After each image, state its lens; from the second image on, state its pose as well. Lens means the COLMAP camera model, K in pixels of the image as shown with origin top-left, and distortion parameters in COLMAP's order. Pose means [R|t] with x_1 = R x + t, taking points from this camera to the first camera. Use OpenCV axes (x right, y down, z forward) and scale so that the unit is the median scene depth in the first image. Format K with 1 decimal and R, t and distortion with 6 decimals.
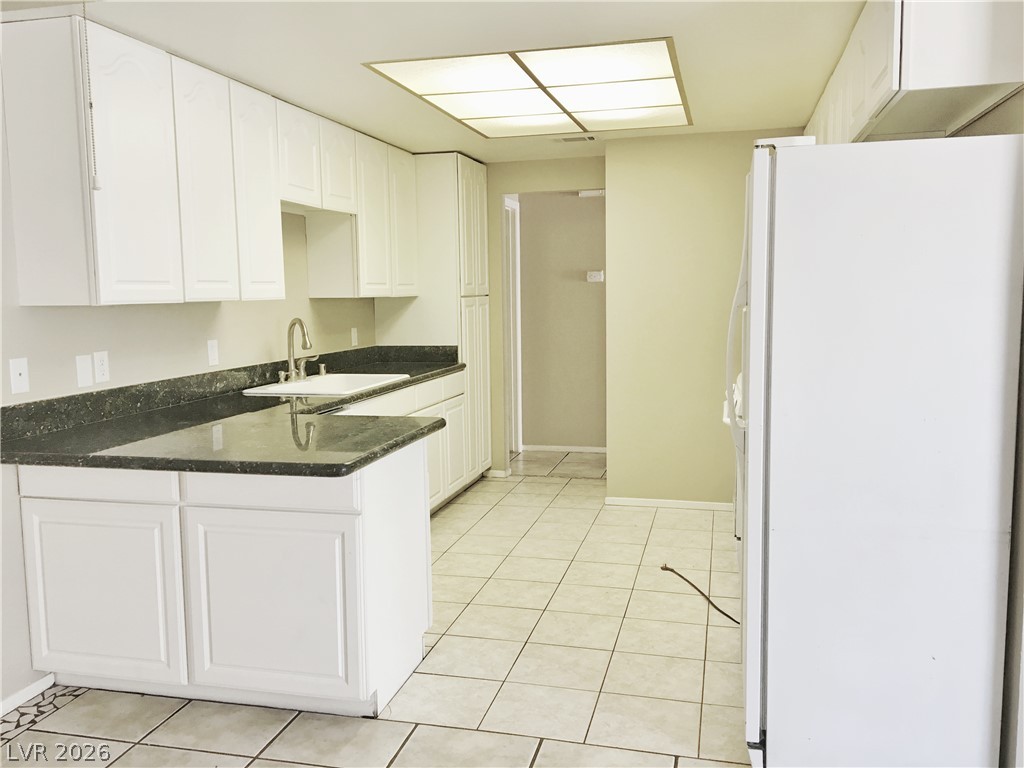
lens RADIAL K [[864.6, 0, 511.3], [0, 864.6, 384.0], [0, 0, 1]] dist [0.090556, -0.070955]
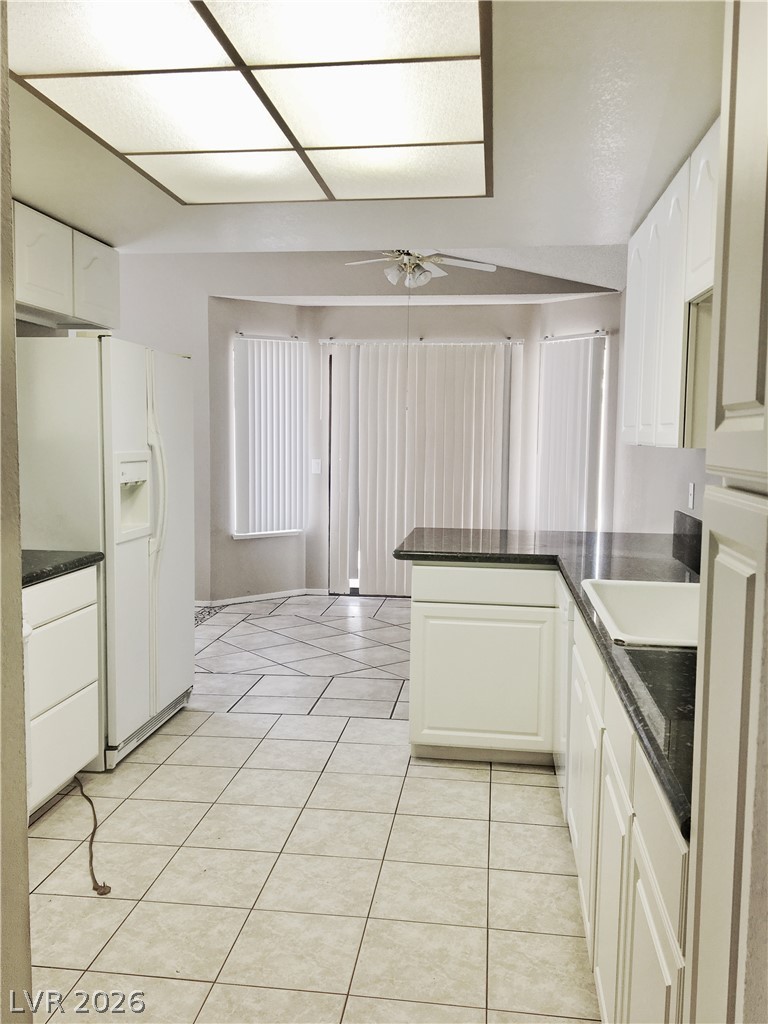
lens RADIAL K [[864.6, 0, 383.9], [0, 864.6, 516.9], [0, 0, 1]] dist [0.090556, -0.070955]
pose [[-0.992936, 0.012184, -0.118026, 0.057765], [-0.013178, 0.977237, 0.211740, -0.204593], [0.117919, 0.211799, -0.970173, 1.787557]]
